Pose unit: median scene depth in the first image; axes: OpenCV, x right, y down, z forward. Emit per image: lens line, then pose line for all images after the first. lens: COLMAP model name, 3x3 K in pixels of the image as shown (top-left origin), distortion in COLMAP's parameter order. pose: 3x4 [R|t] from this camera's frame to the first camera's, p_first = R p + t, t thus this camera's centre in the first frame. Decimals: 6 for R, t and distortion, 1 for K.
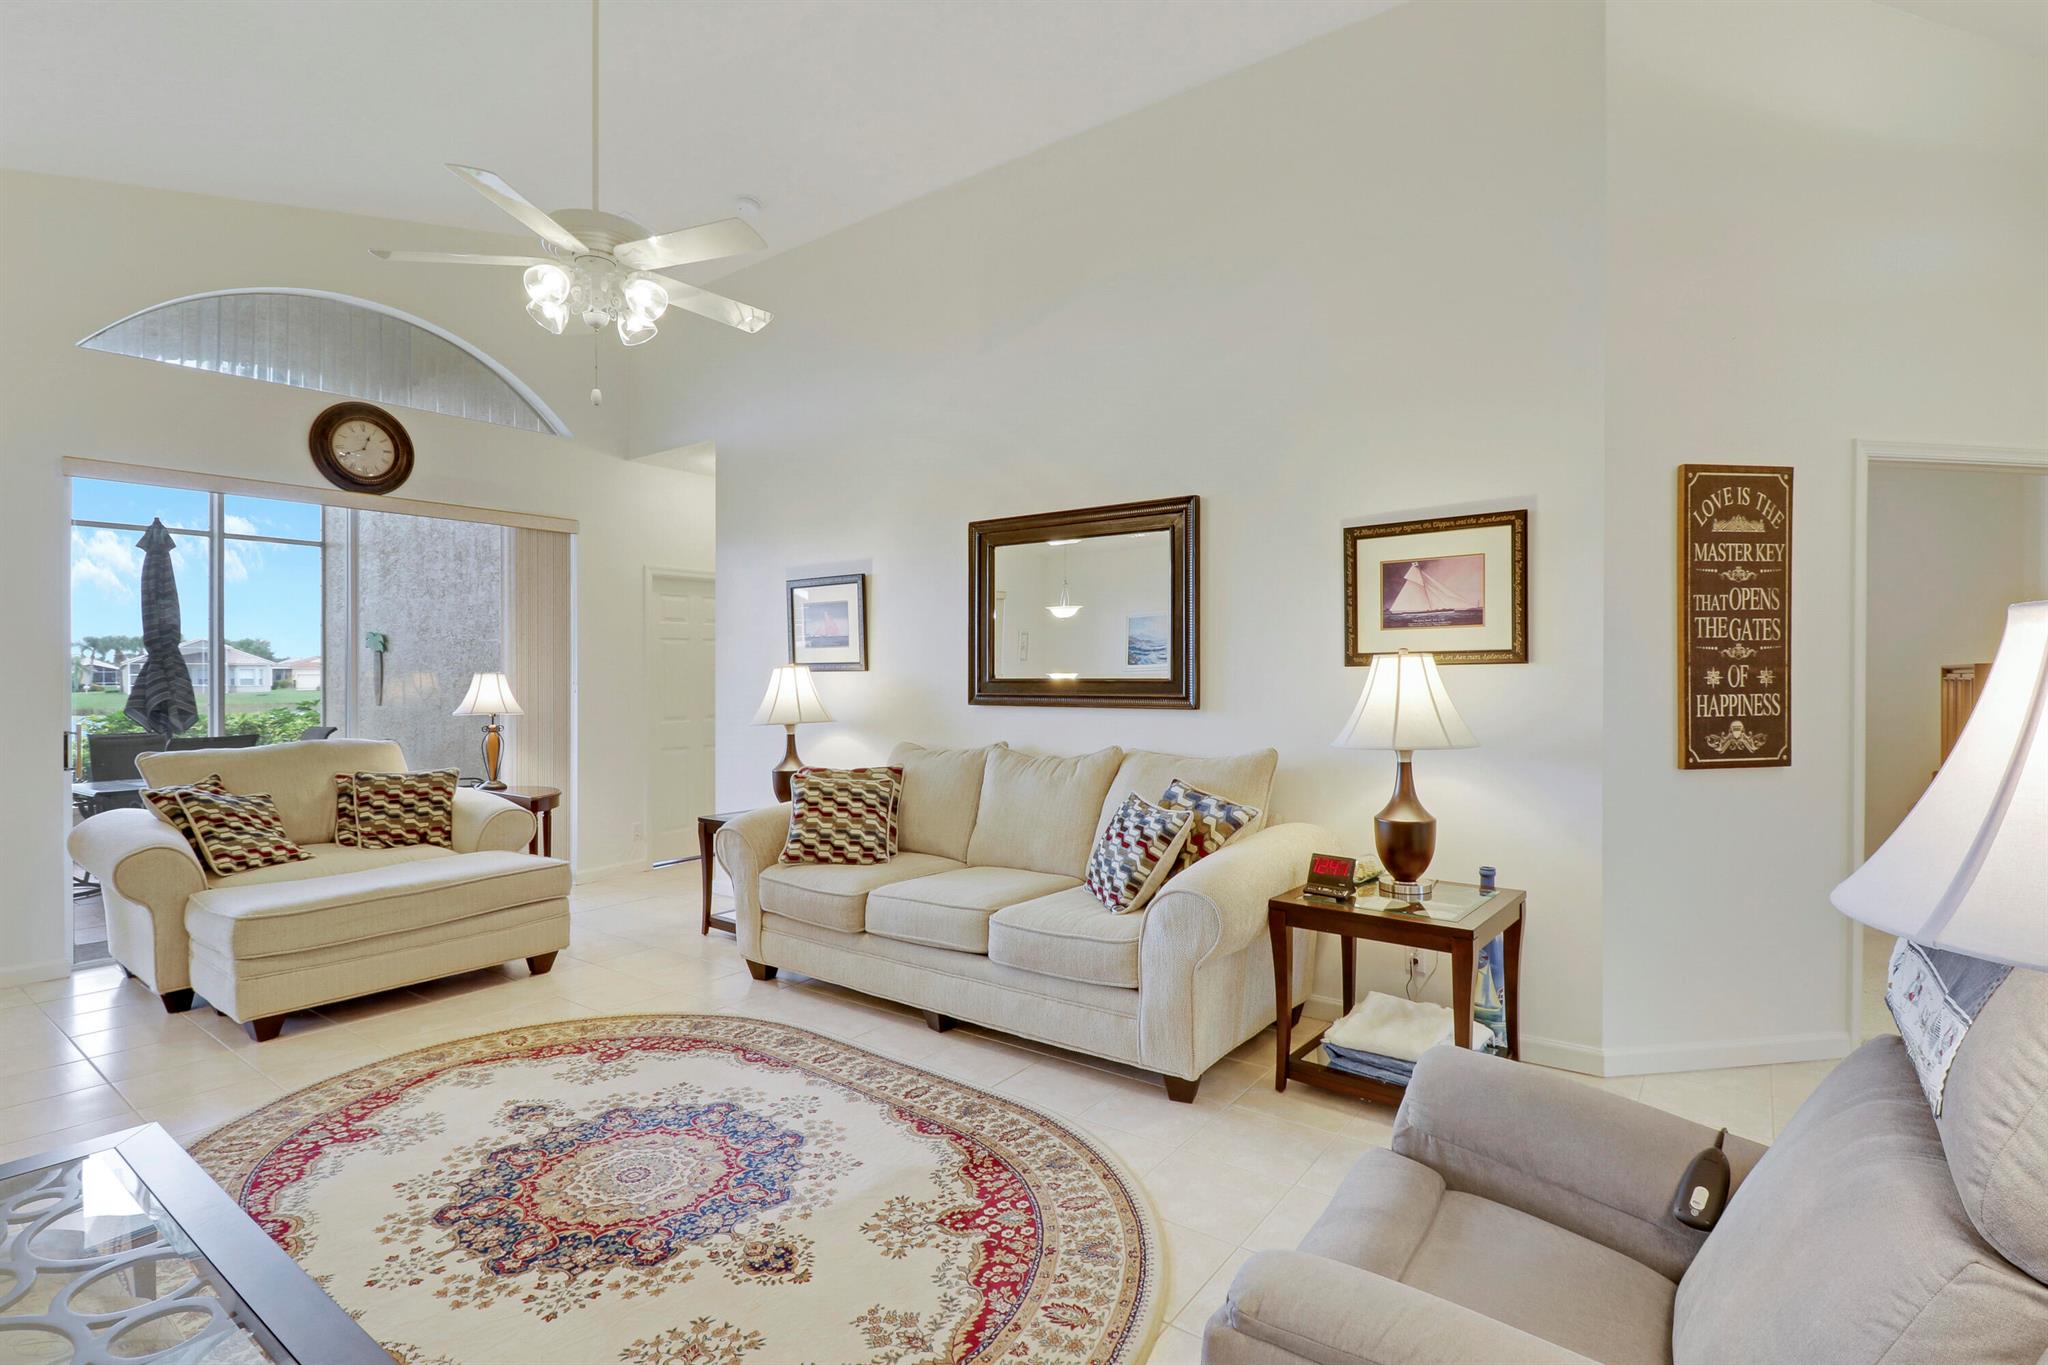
lens RADIAL K [[980.5, 0, 1032.5], [0, 980.5, 673.7], [0, 0, 1]] dist [-0.003099, -0.007018]
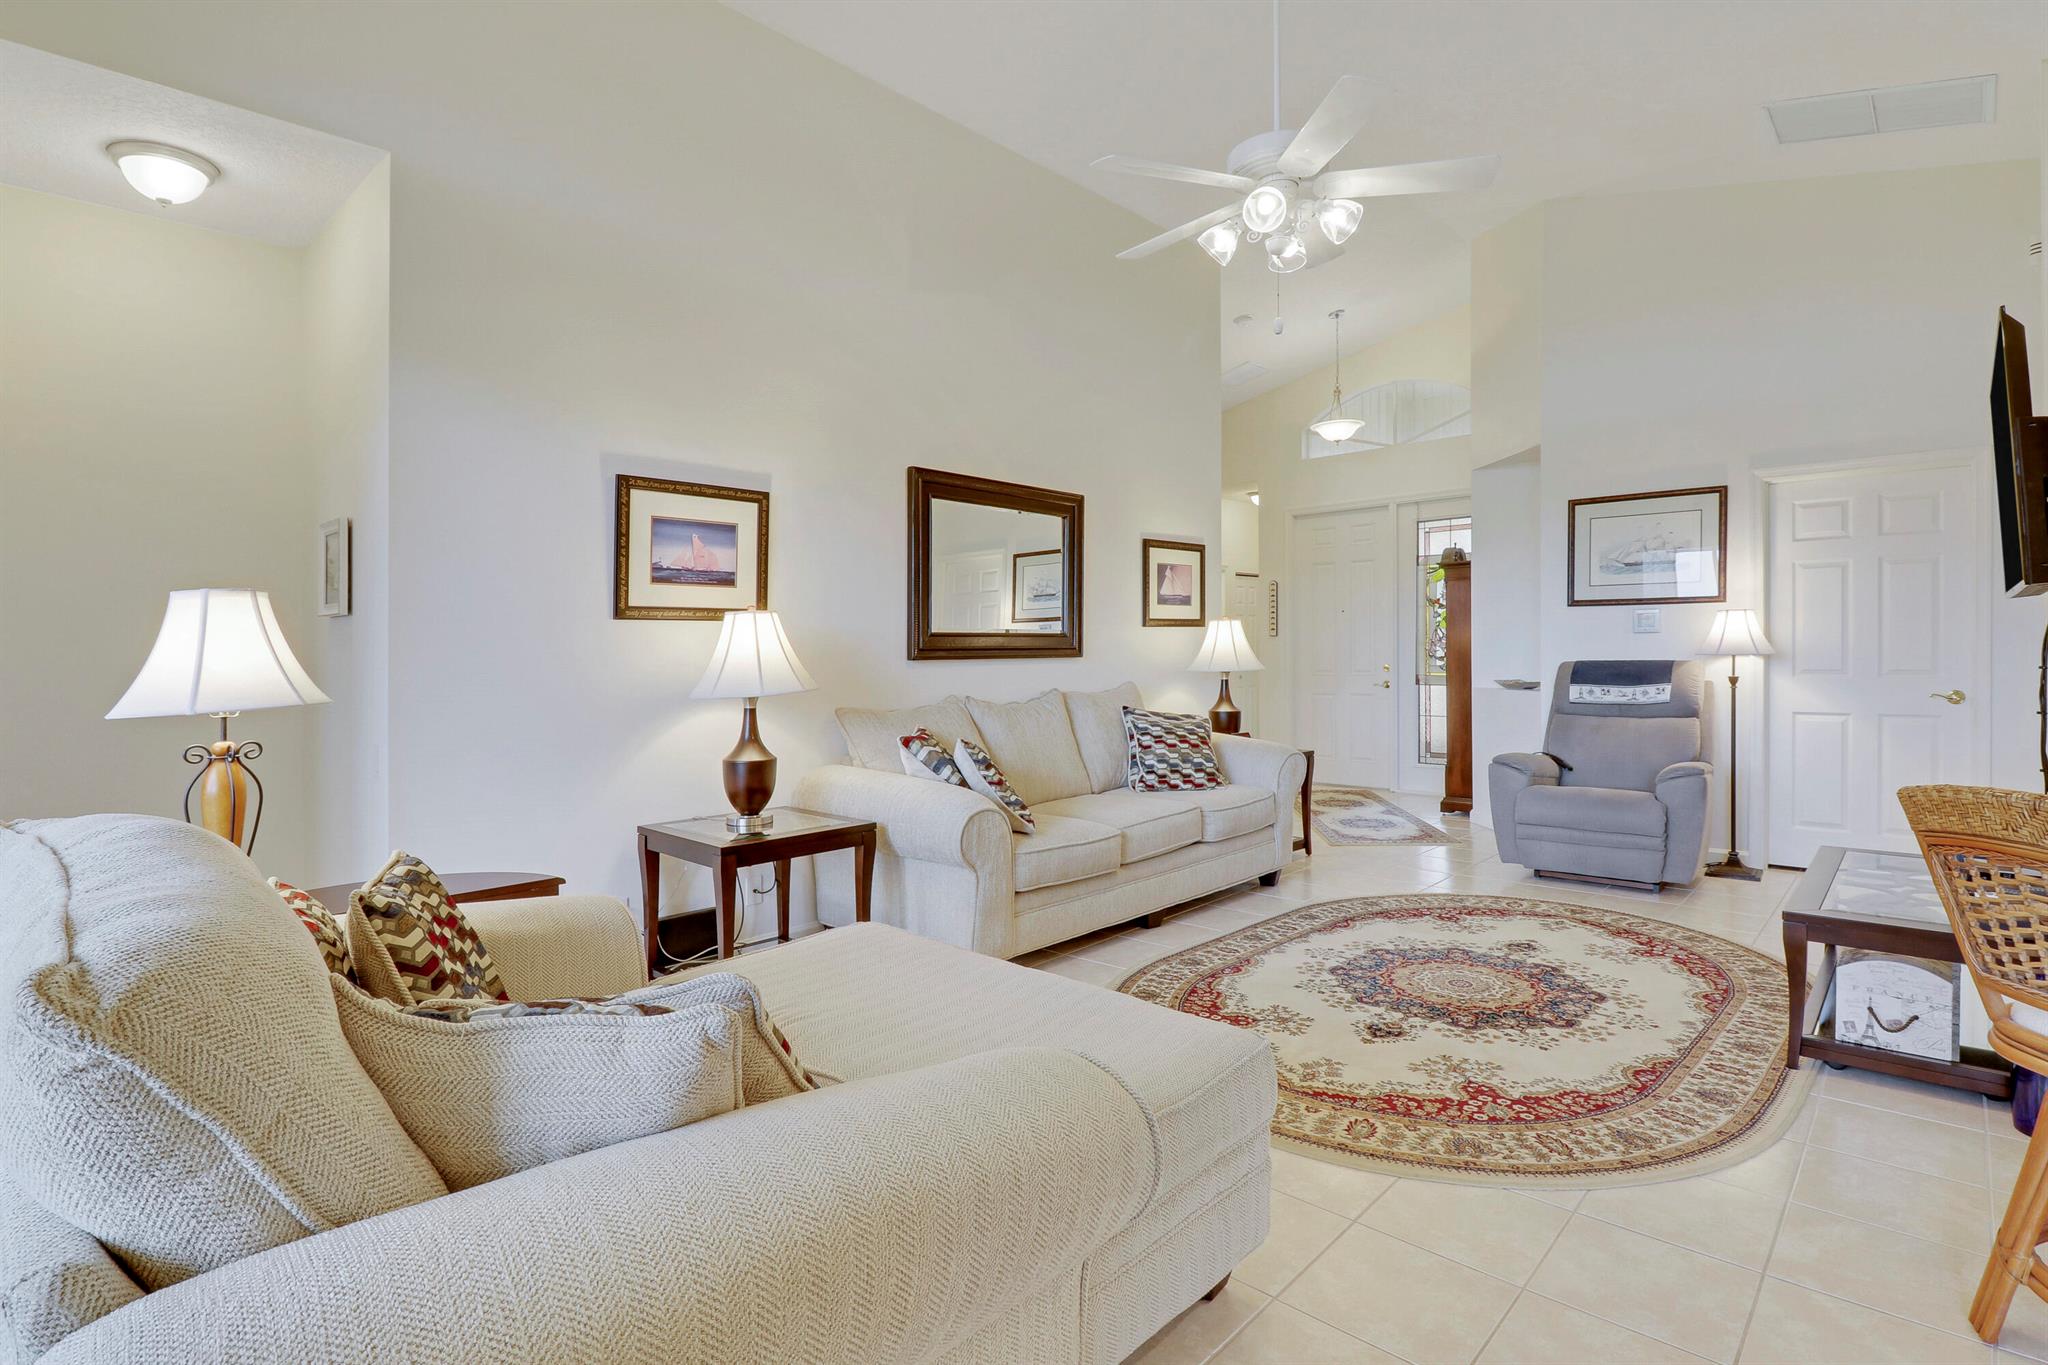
lens RADIAL K [[980.5, 0, 1036.0], [0, 980.5, 669.2], [0, 0, 1]] dist [-0.003099, -0.007018]
pose [[0.116839, -0.013852, 0.993054, -1.341688], [0.012566, 0.999843, 0.012468, 0.040930], [-0.993071, 0.011022, 0.116995, 1.051089]]
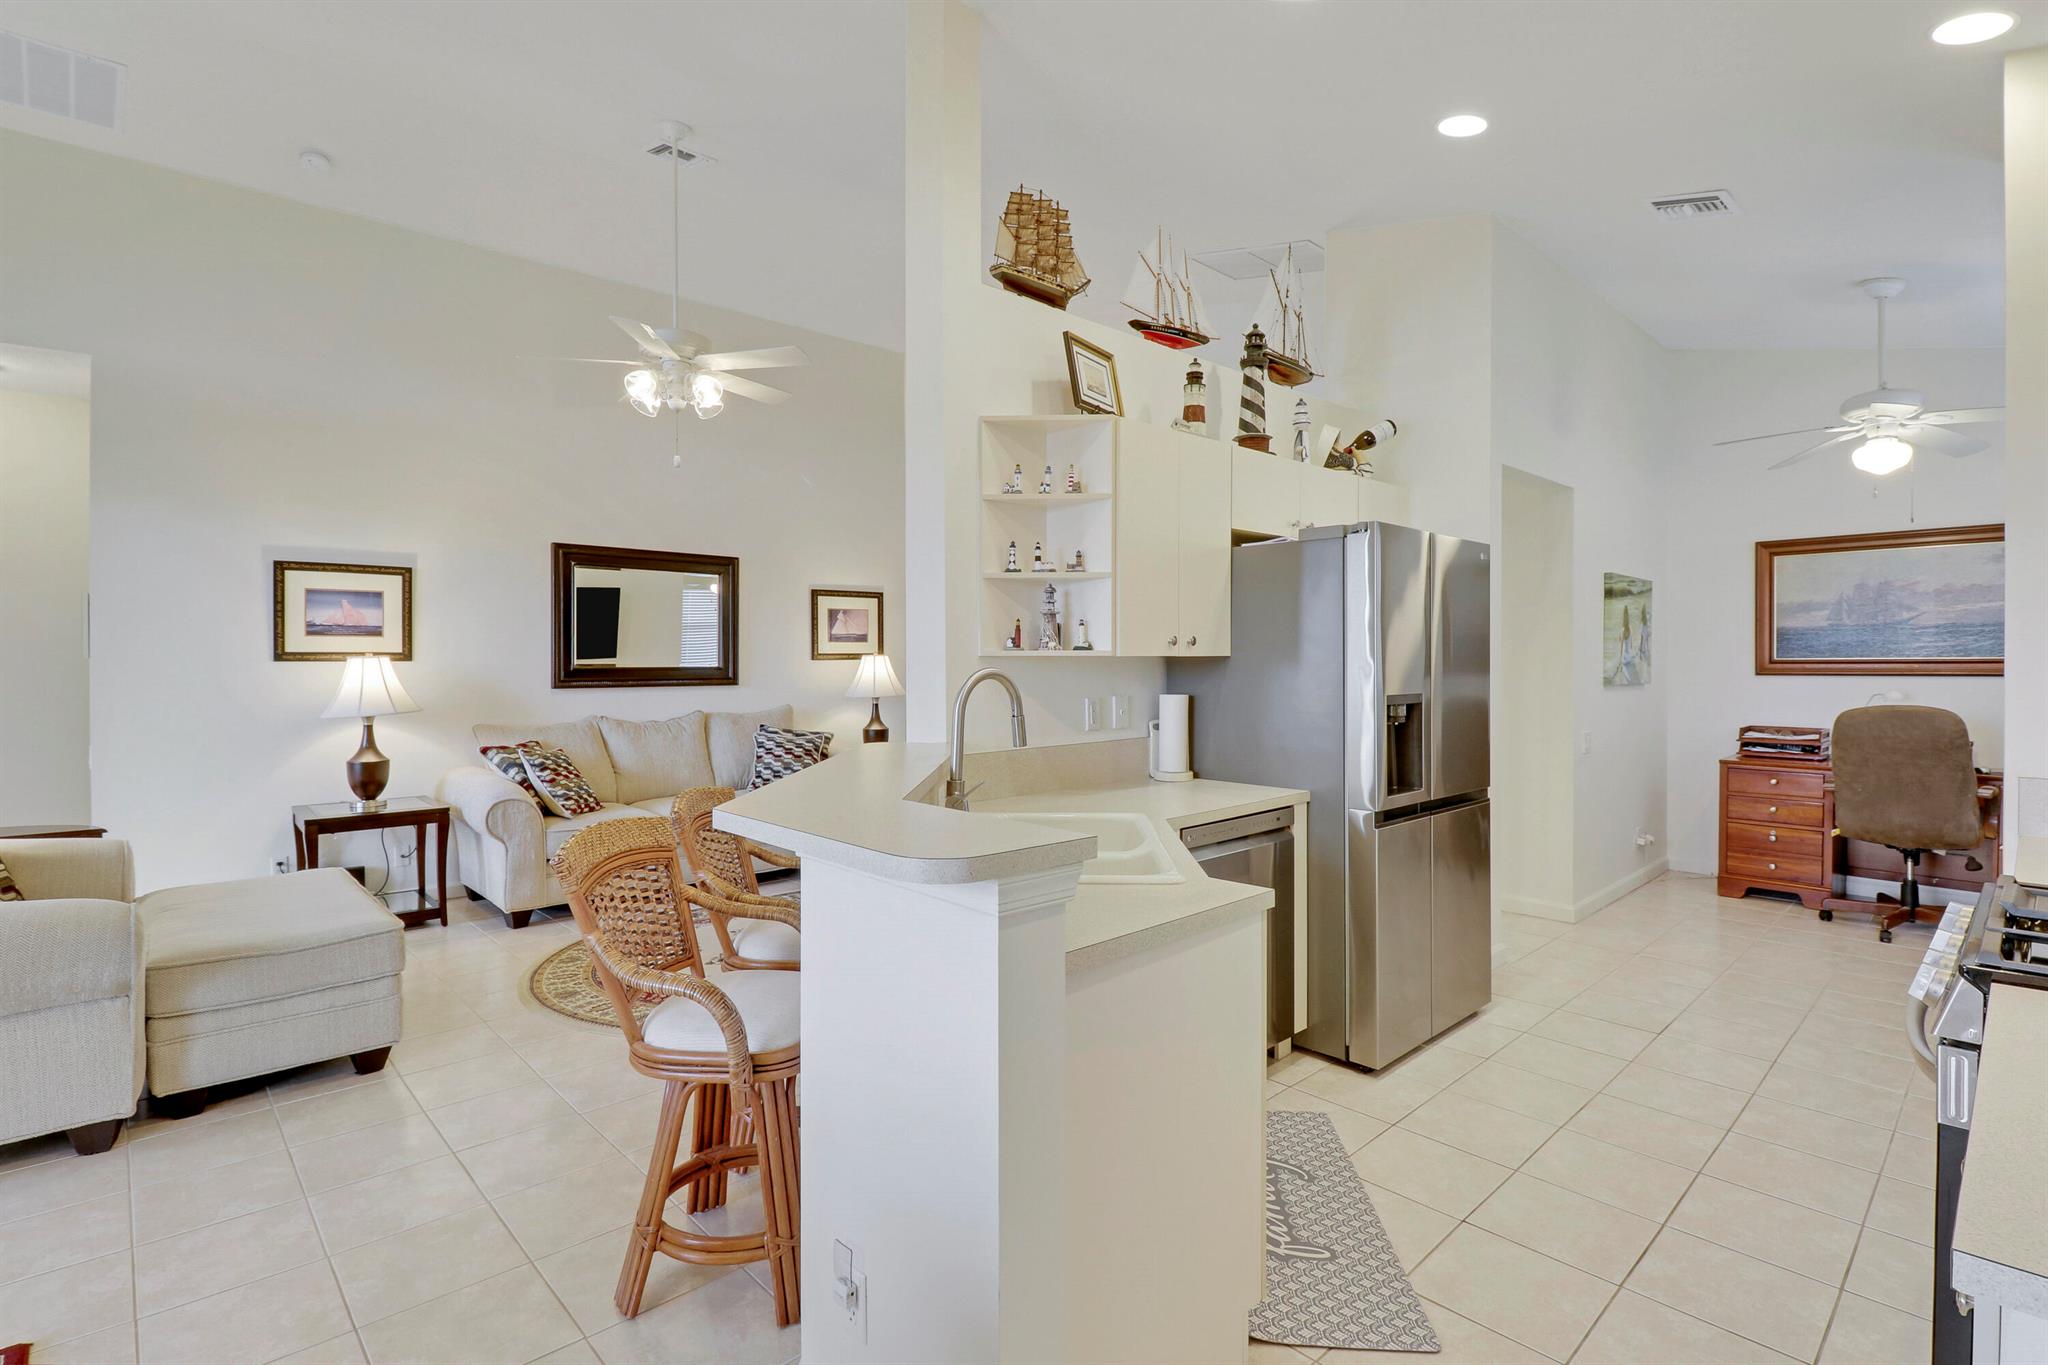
lens RADIAL K [[980.5, 0, 1018.3], [0, 980.5, 684.0], [0, 0, 1]] dist [-0.003099, -0.007018]
pose [[0.186161, -0.017084, 0.982371, -1.601905], [0.000849, 0.999851, 0.017227, 0.006466], [-0.982519, -0.002373, 0.186148, 0.253795]]
